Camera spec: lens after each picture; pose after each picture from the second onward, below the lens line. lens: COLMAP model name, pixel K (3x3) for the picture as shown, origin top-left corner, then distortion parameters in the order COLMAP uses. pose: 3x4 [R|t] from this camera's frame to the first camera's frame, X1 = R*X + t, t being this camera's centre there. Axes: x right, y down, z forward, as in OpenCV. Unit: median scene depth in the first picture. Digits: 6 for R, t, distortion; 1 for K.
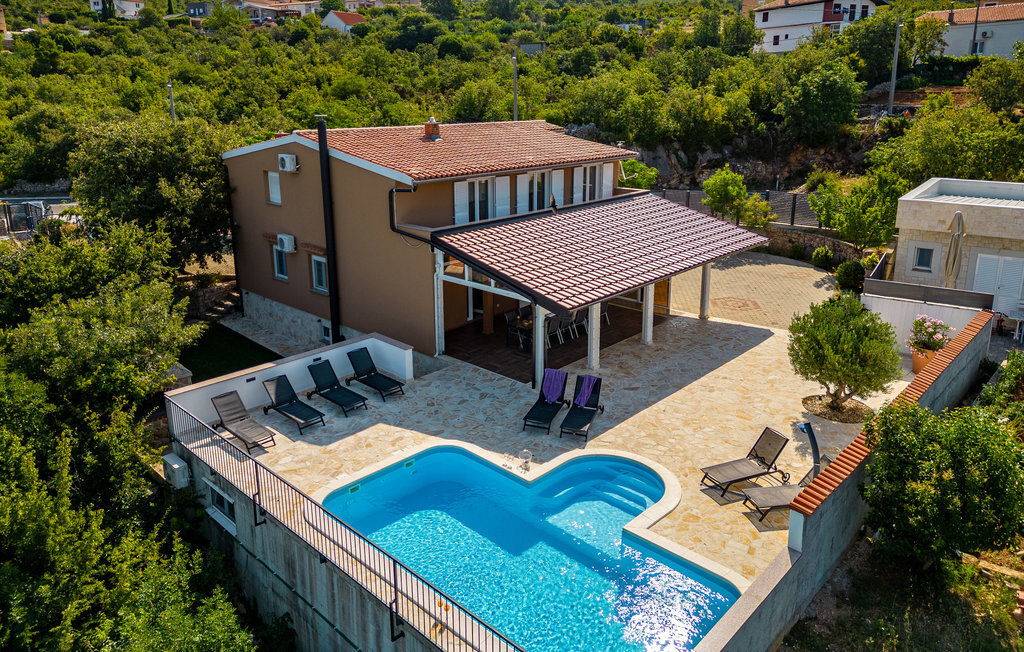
lens RADIAL K [[793.7, 0, 512.0], [0, 793.7, 326.0], [0, 0, 1]] dist [0.003135, 0.008516]
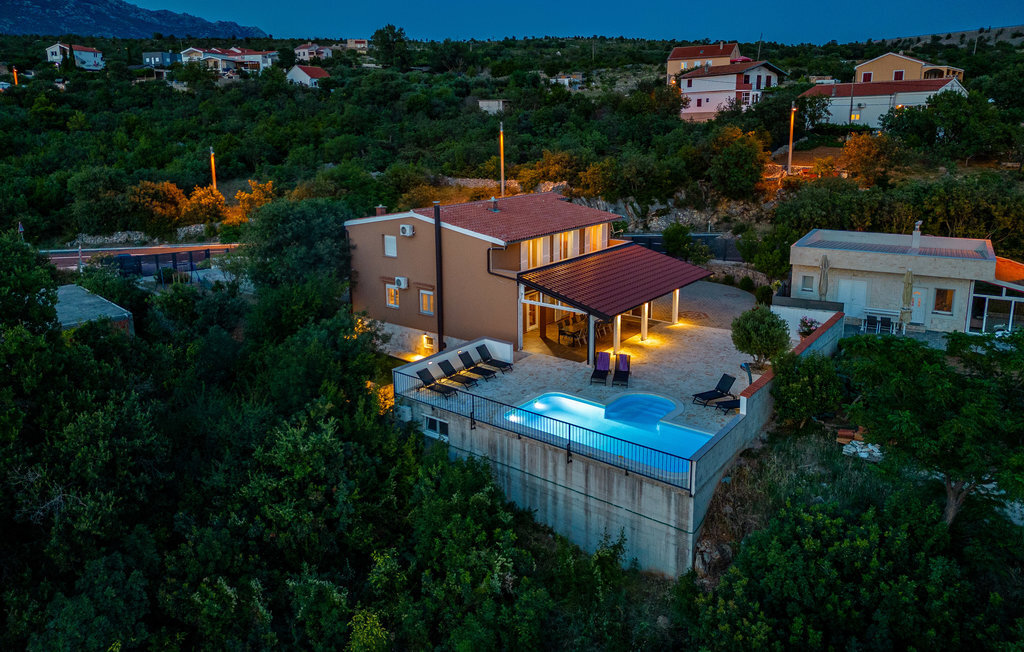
lens RADIAL K [[856.6, 0, 512.0], [0, 856.6, 326.0], [0, 0, 1]] dist [0.009372, 0.000601]
pose [[0.993733, -0.029198, 0.107898, -0.281274], [0.033711, 0.998621, -0.040246, 0.055188], [-0.106574, 0.043632, 0.993347, -0.694219]]
